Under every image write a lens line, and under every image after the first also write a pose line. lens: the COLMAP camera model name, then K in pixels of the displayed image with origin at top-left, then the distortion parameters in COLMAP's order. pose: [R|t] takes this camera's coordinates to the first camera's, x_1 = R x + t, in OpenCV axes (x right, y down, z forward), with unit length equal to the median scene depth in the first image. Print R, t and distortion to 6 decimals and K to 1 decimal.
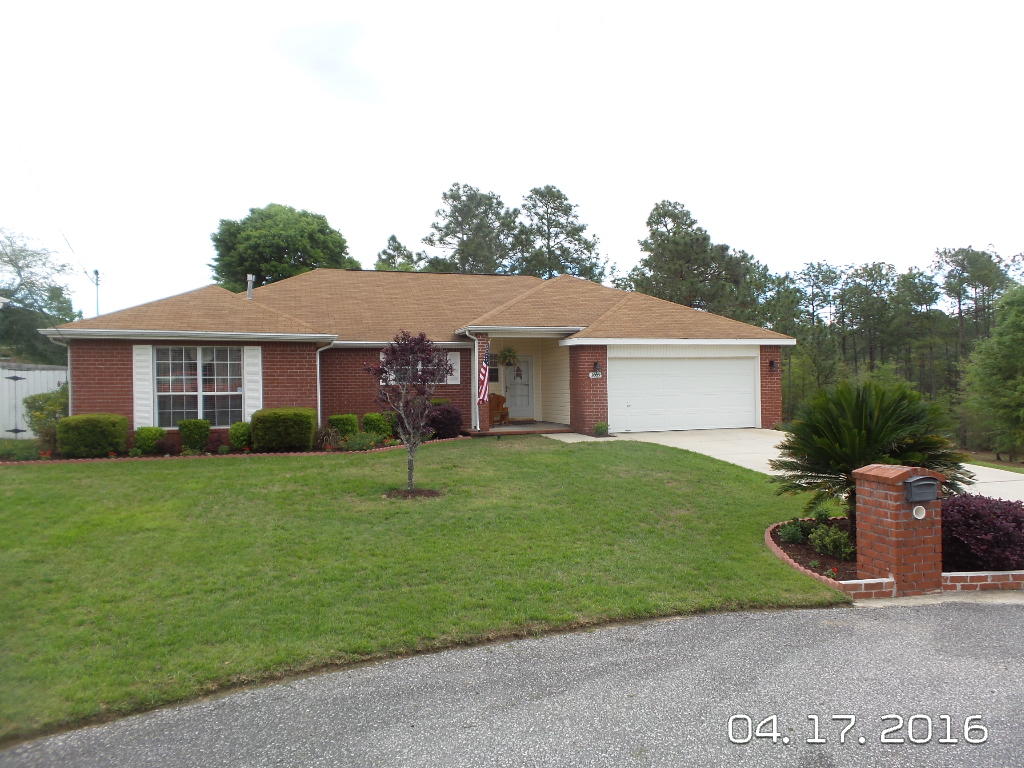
lens RADIAL K [[705.8, 0, 521.4], [0, 705.8, 381.6], [0, 0, 1]] dist [-0.013978, 0.014423]
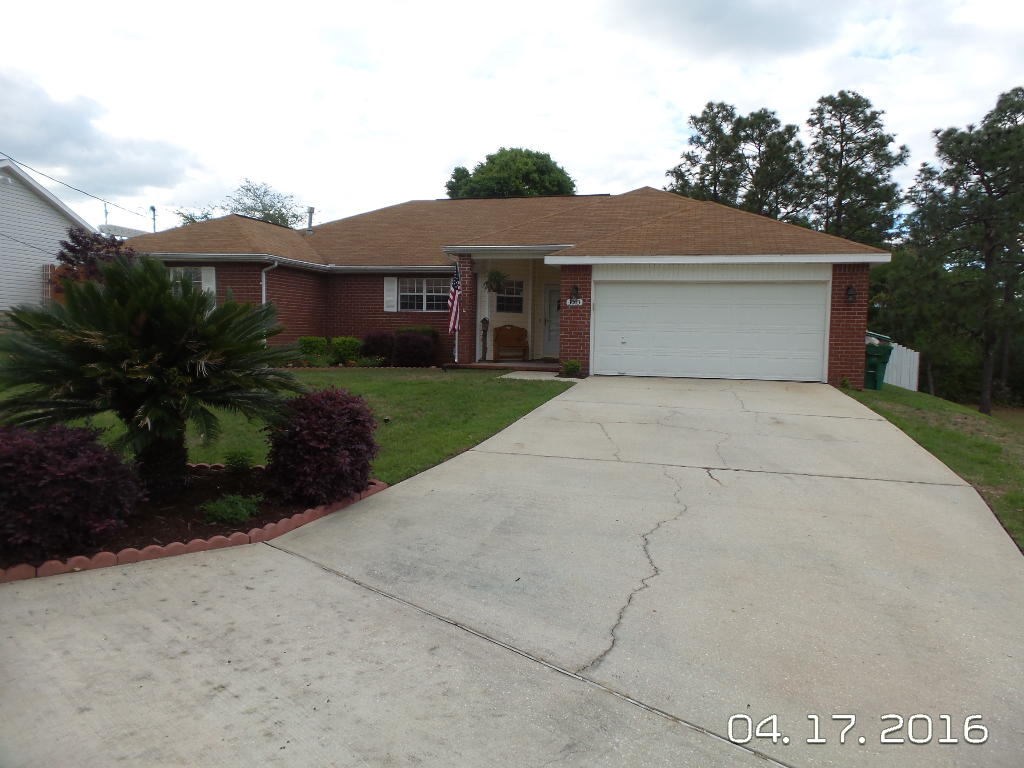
lens RADIAL K [[705.8, 0, 500.7], [0, 705.8, 387.5], [0, 0, 1]] dist [-0.013978, 0.014423]
pose [[0.836738, 0.073560, -0.542640, 0.448581], [-0.035072, 0.996101, 0.080951, 0.024073], [0.546479, -0.048703, 0.836055, 0.240378]]
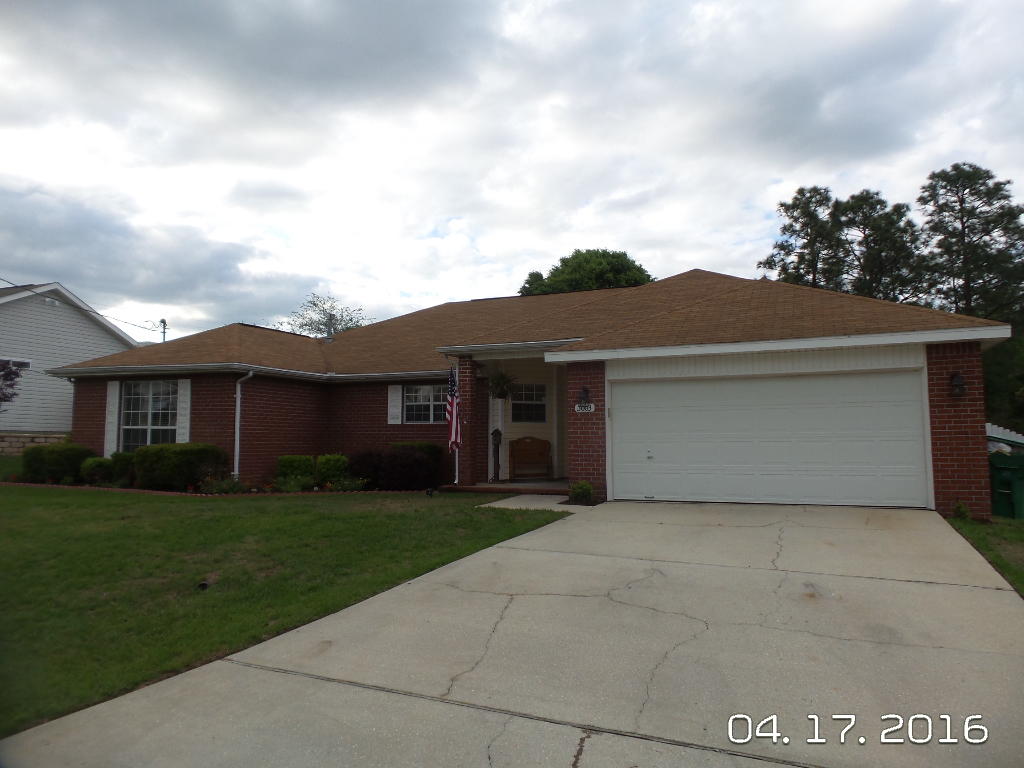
lens RADIAL K [[705.8, 0, 501.2], [0, 705.8, 381.7], [0, 0, 1]] dist [-0.013978, 0.014423]
pose [[0.733882, -0.042607, -0.677940, 0.454769], [-0.012449, 0.997020, -0.076136, 0.016248], [0.679163, 0.064314, 0.731164, 0.430376]]
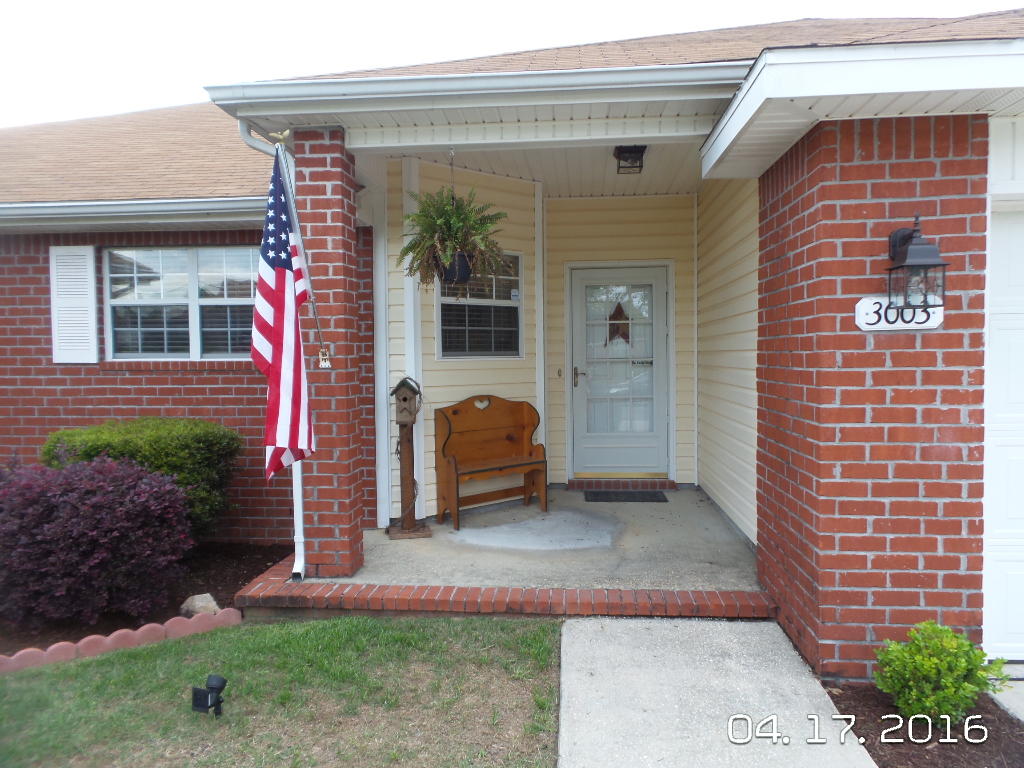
lens RADIAL K [[705.8, 0, 511.1], [0, 705.8, 387.8], [0, 0, 1]] dist [-0.013978, 0.014423]
pose [[0.915465, 0.023818, -0.401692, 0.082395], [-0.004638, 0.998805, 0.048652, 0.000419], [0.402370, -0.042676, 0.914482, 0.756757]]
